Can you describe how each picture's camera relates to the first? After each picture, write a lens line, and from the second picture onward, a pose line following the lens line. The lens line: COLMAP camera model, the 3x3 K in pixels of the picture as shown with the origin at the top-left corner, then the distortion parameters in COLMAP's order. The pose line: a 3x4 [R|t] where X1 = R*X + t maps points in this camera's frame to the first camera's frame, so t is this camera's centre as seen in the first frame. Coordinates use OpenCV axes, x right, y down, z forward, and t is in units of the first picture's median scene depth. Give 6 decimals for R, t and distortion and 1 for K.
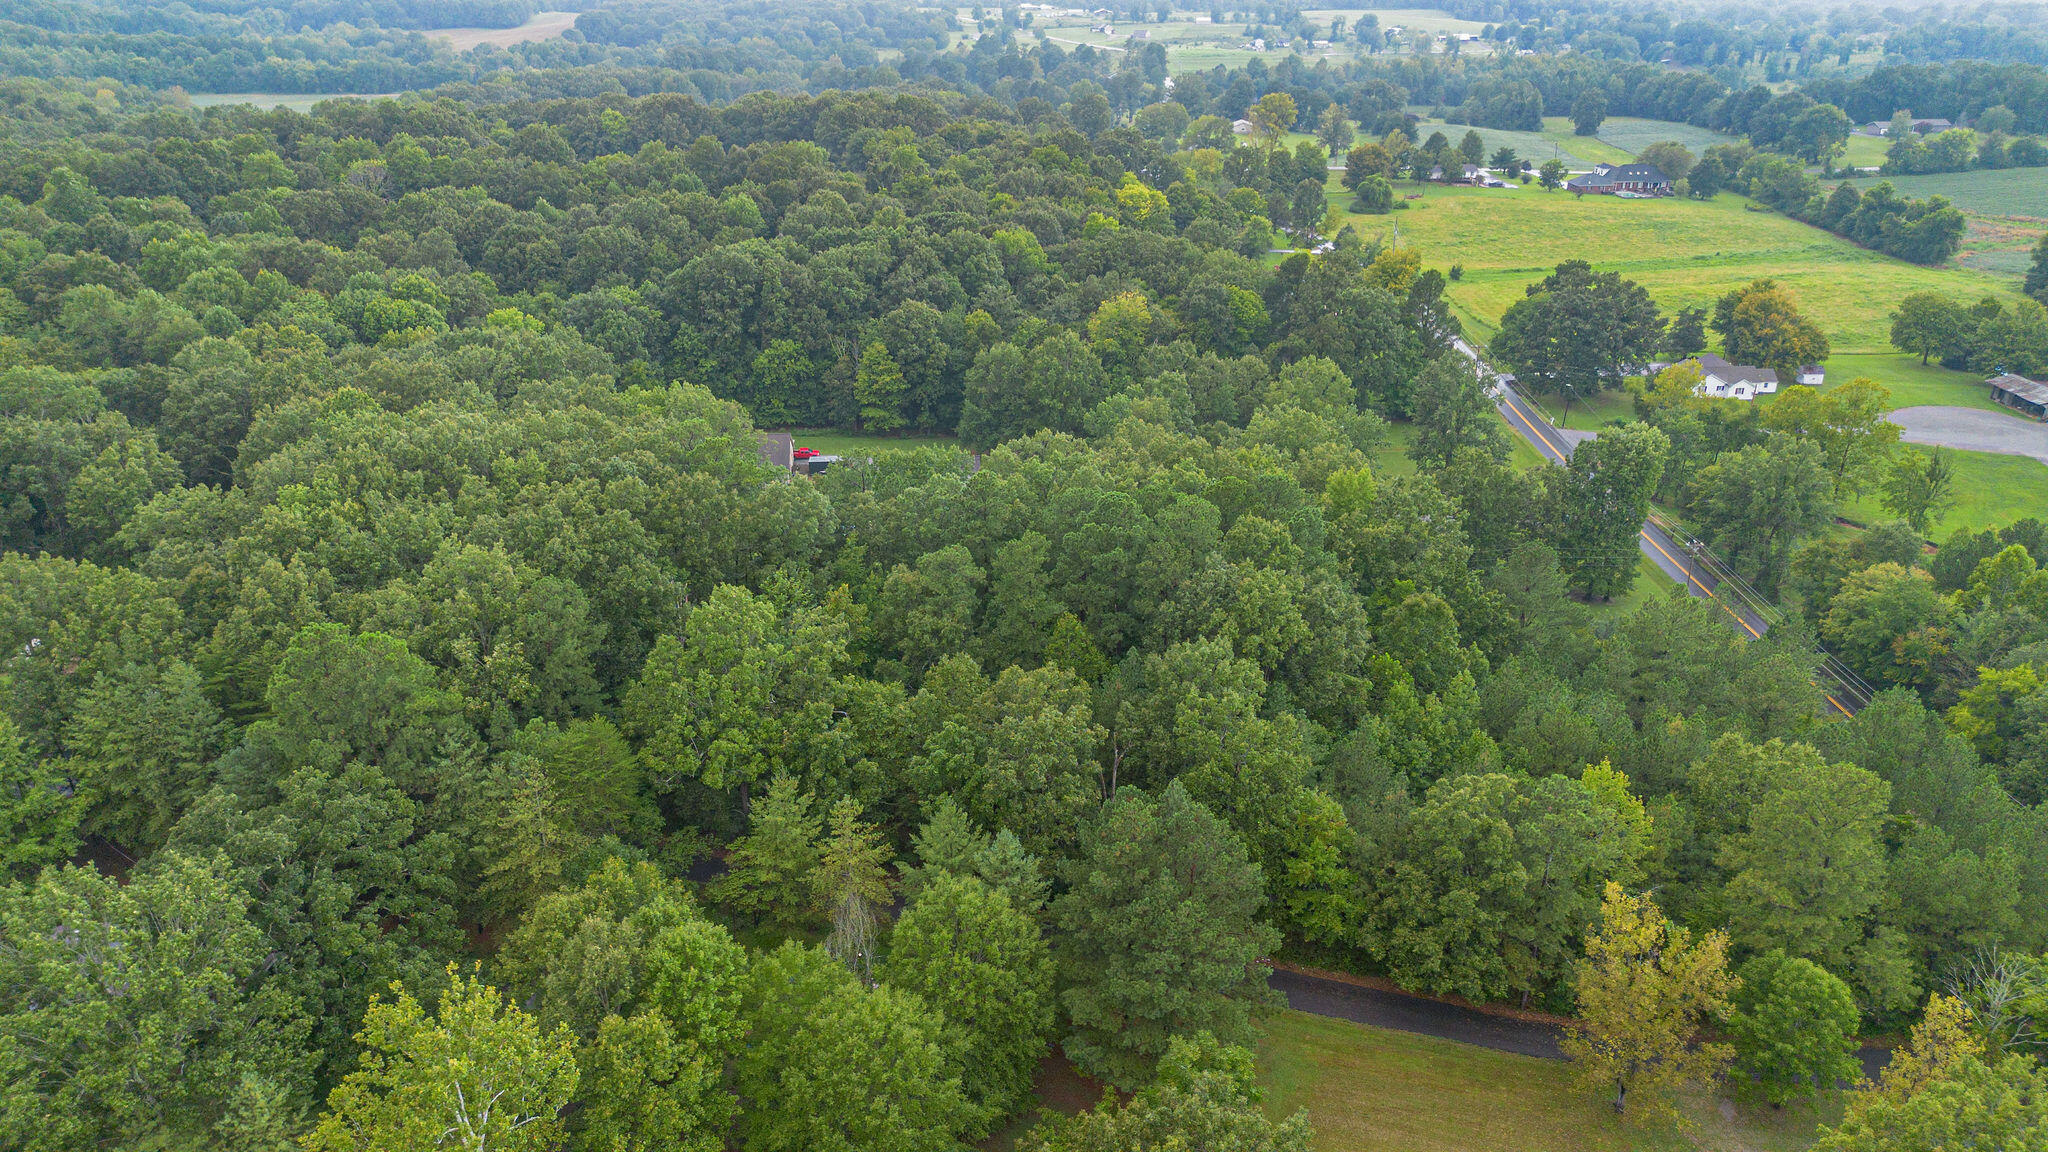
lens RADIAL K [[1413.8, 0, 1024.0], [0, 1413.8, 576.0], [0, 0, 1]] dist [0.068050, -0.078578]
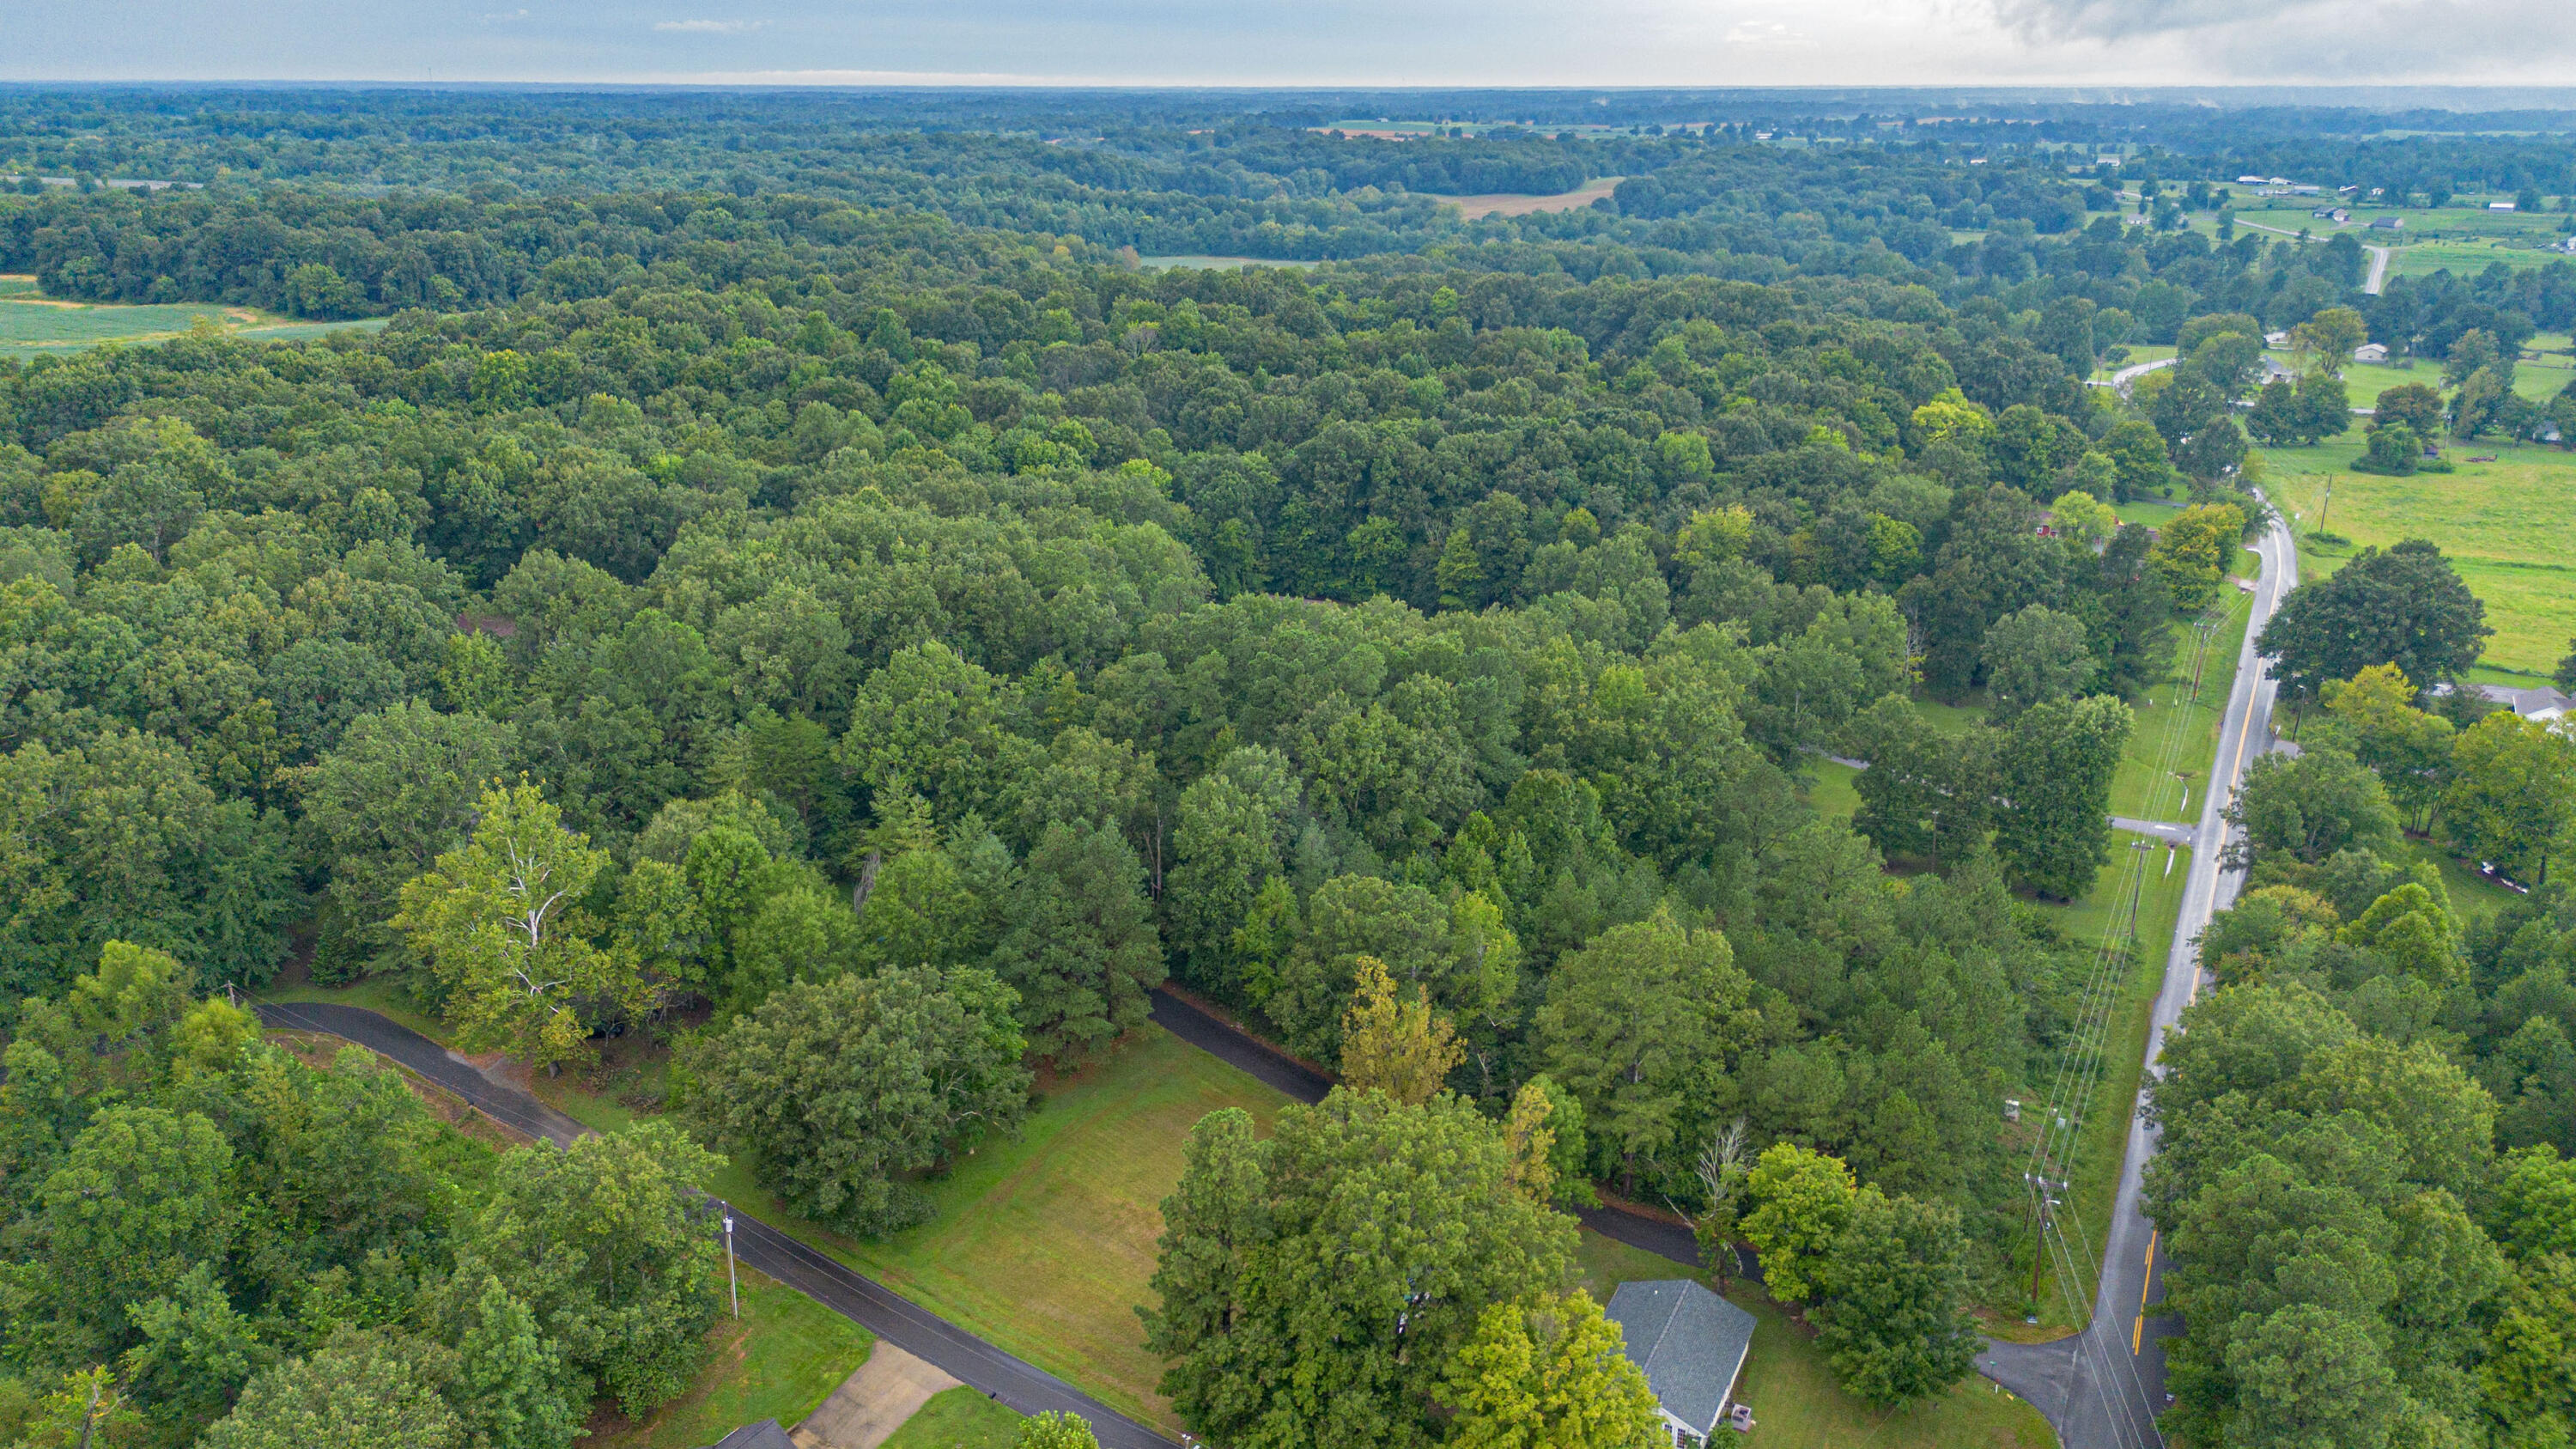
lens RADIAL K [[1813.6, 0, 1288.0], [0, 1813.6, 724.5], [0, 0, 1]] dist [0.049695, -0.054901]
pose [[0.878136, 0.159211, -0.451142, 0.366791], [-0.196364, 0.979855, -0.036420, 0.033719], [0.436255, 0.120569, 0.891709, -0.138492]]
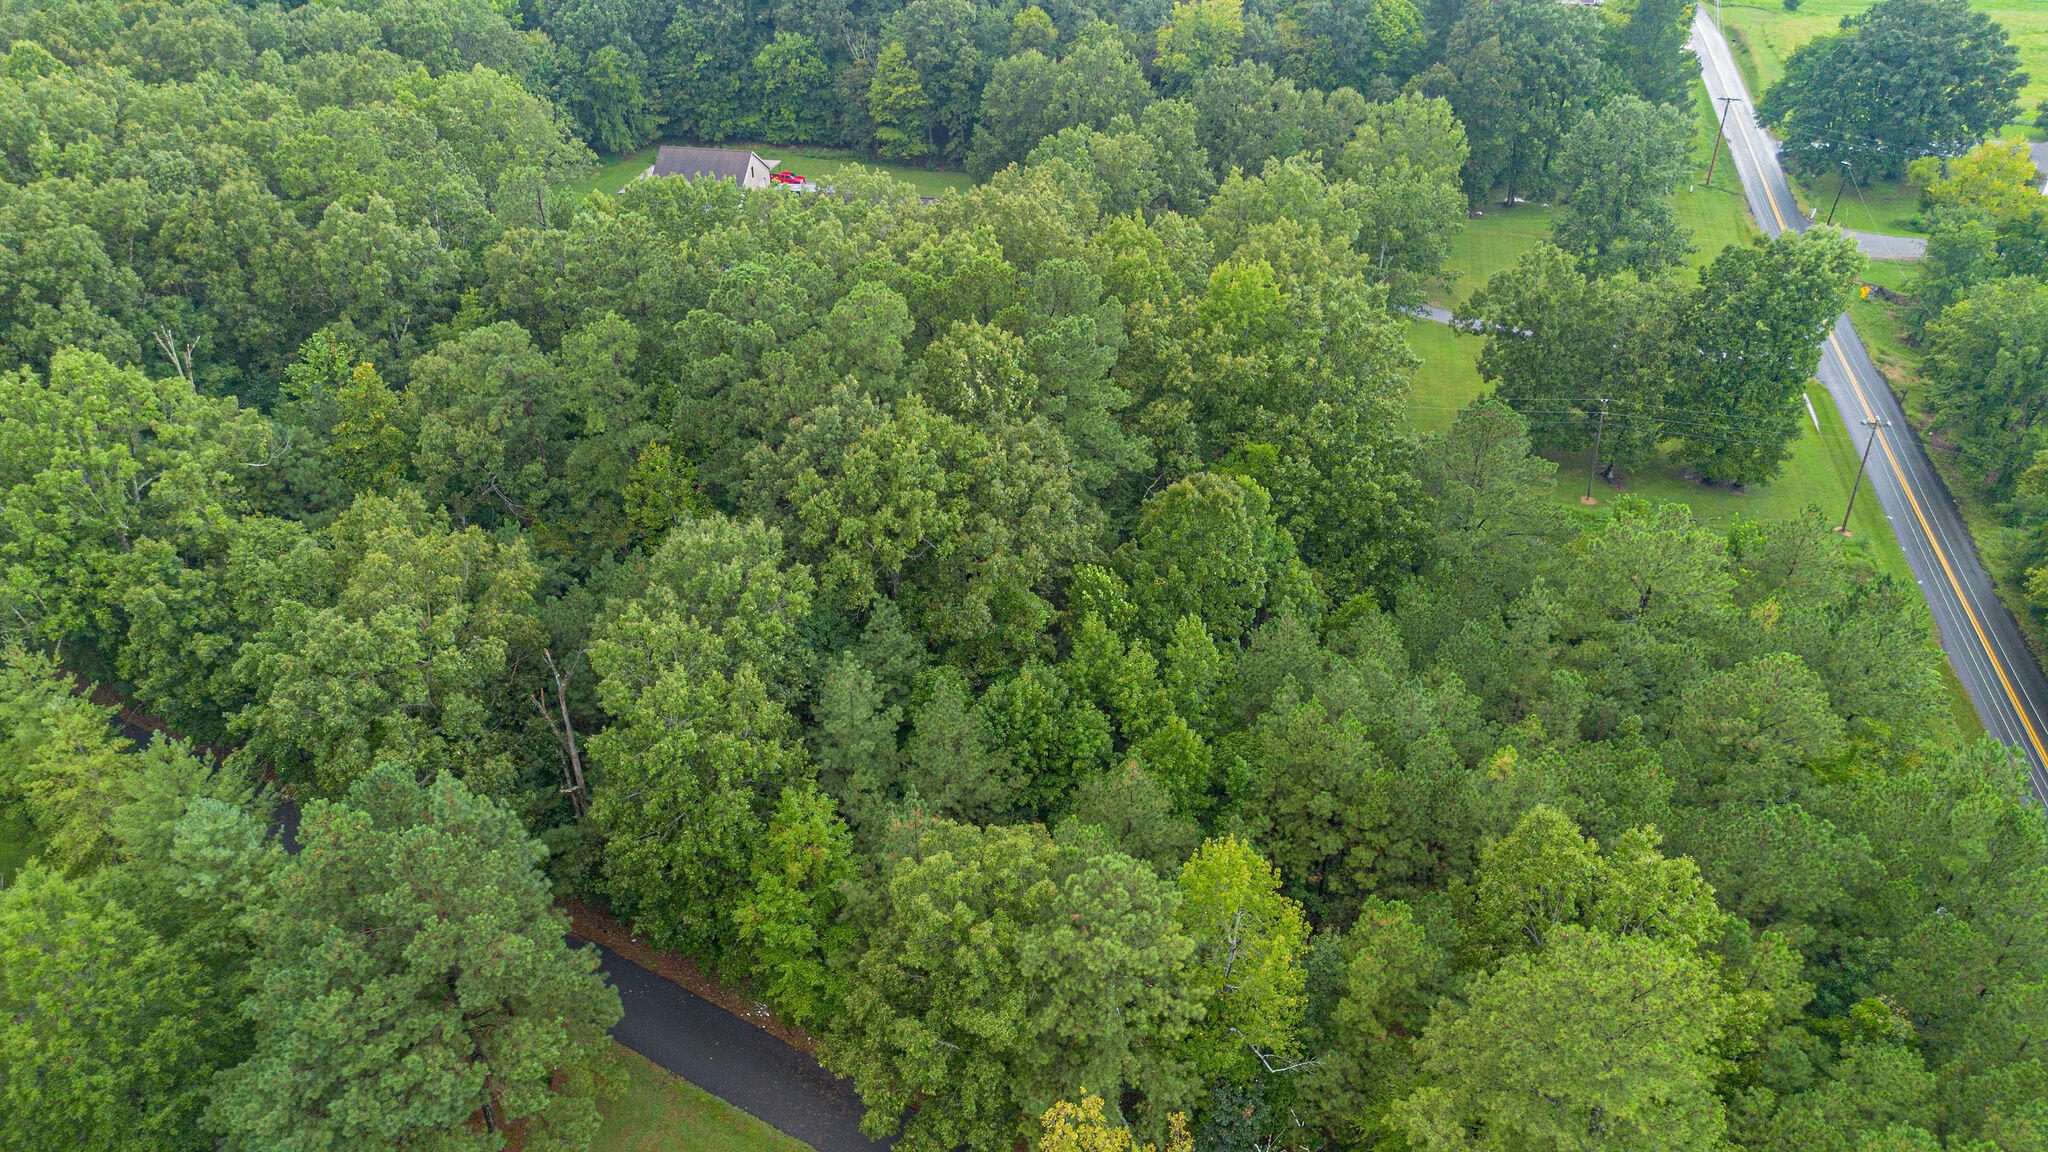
lens RADIAL K [[1441.7, 0, 1024.0], [0, 1441.7, 576.0], [0, 0, 1]] dist [0.049695, -0.054901]
pose [[0.966789, 0.136516, -0.216061, 0.180953], [-0.096982, 0.978119, 0.184058, -0.028177], [0.236460, -0.156991, 0.958874, 0.185582]]
